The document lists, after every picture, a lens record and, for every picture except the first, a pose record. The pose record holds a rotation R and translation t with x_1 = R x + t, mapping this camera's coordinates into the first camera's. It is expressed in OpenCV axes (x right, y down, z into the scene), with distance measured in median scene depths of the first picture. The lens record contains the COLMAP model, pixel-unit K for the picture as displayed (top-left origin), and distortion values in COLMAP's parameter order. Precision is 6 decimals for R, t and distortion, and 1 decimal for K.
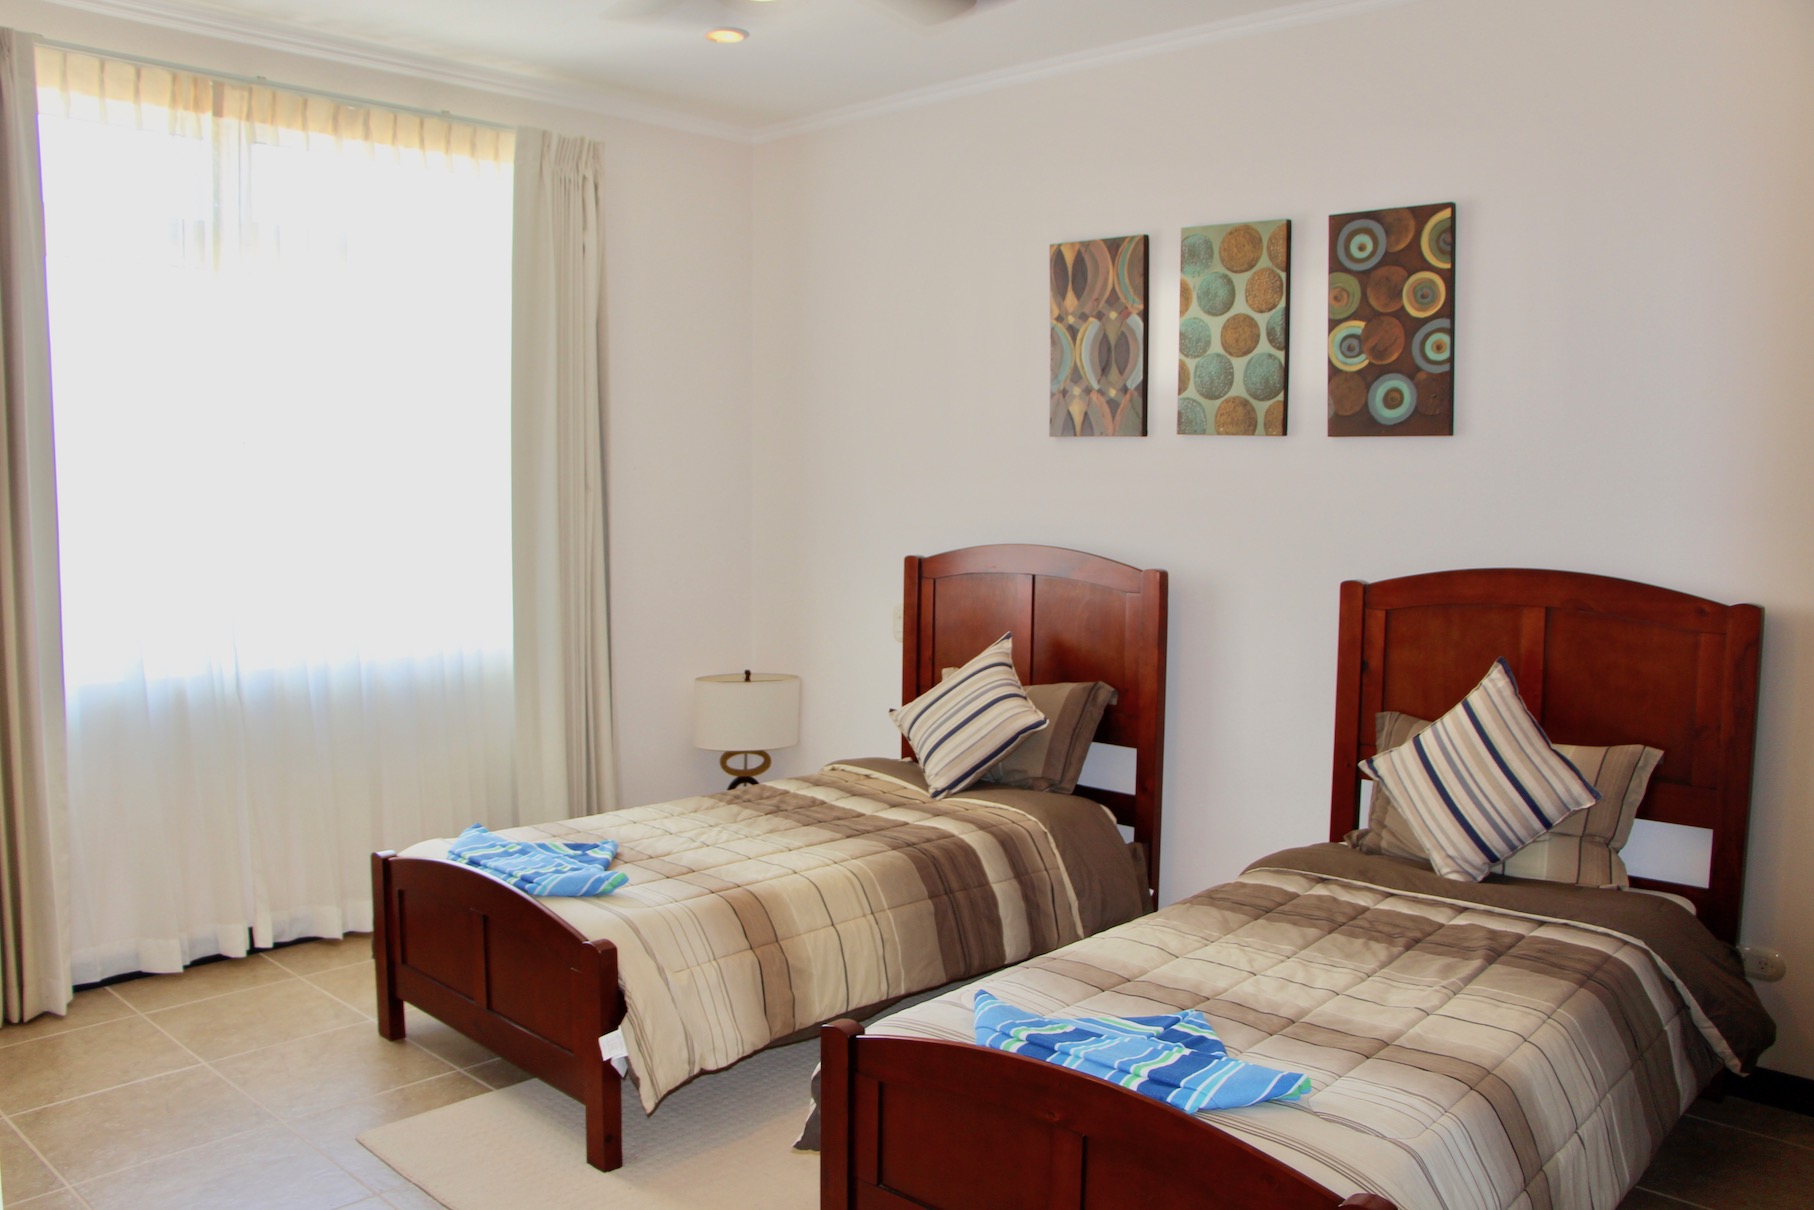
lens RADIAL K [[1542.2, 0, 911.1], [0, 1542.2, 604.3], [0, 0, 1]] dist [-0.122784, 0.099257]
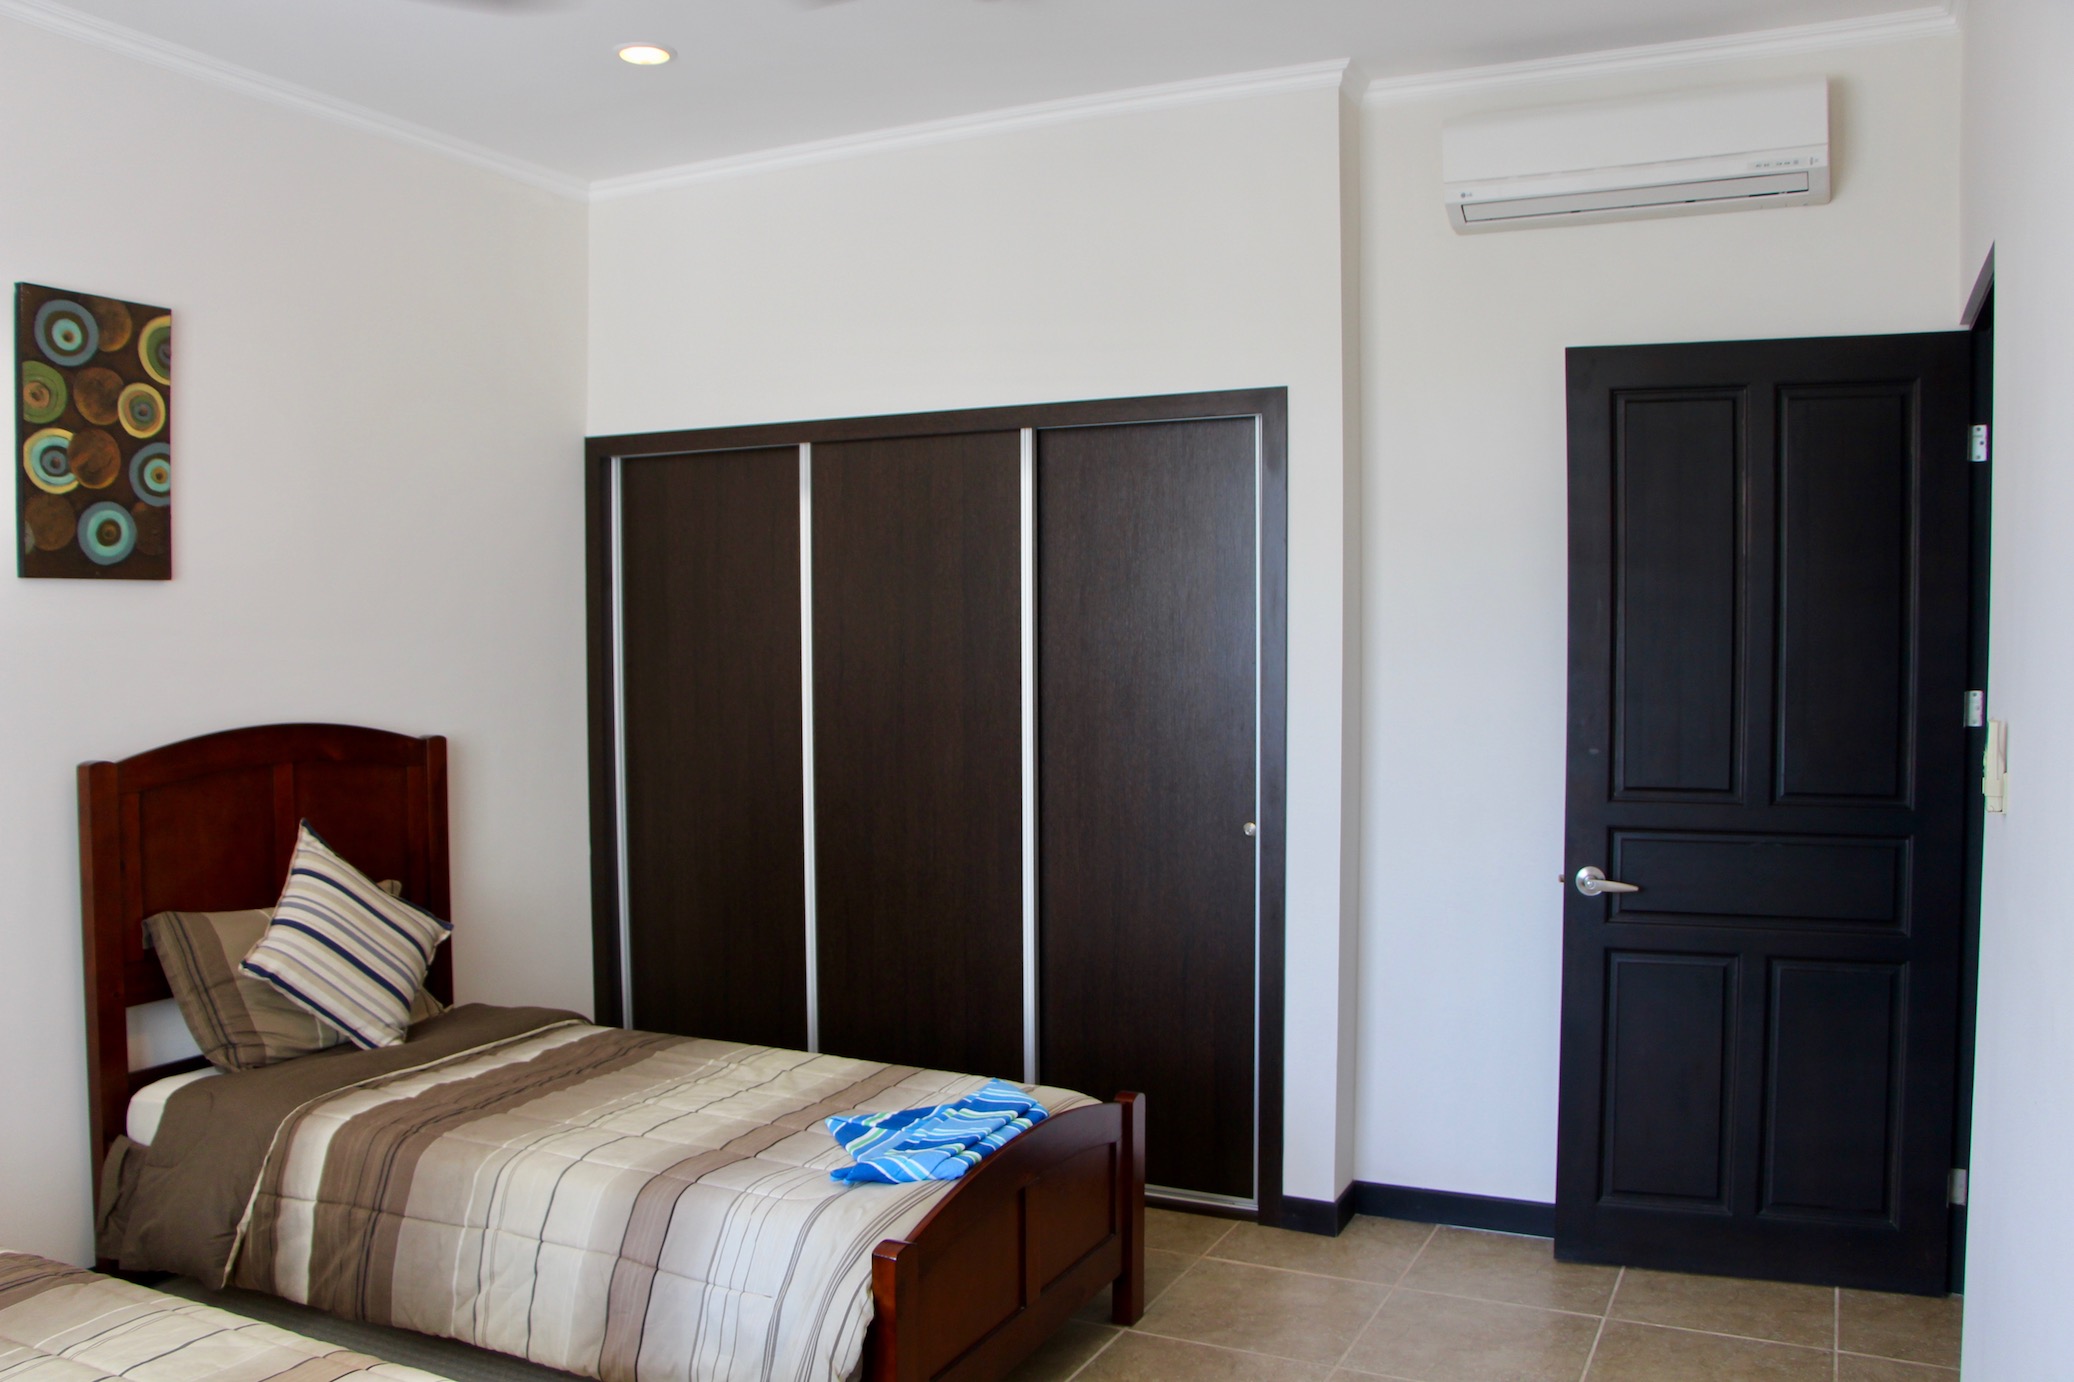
lens RADIAL K [[1763.3, 0, 1040.7], [0, 1763.3, 694.0], [0, 0, 1]] dist [-0.122784, 0.099257]
pose [[-0.298662, -0.050647, 0.953014, -0.710005], [0.072899, 0.994463, 0.075695, -0.083395], [-0.951571, 0.092081, -0.293316, 0.810092]]
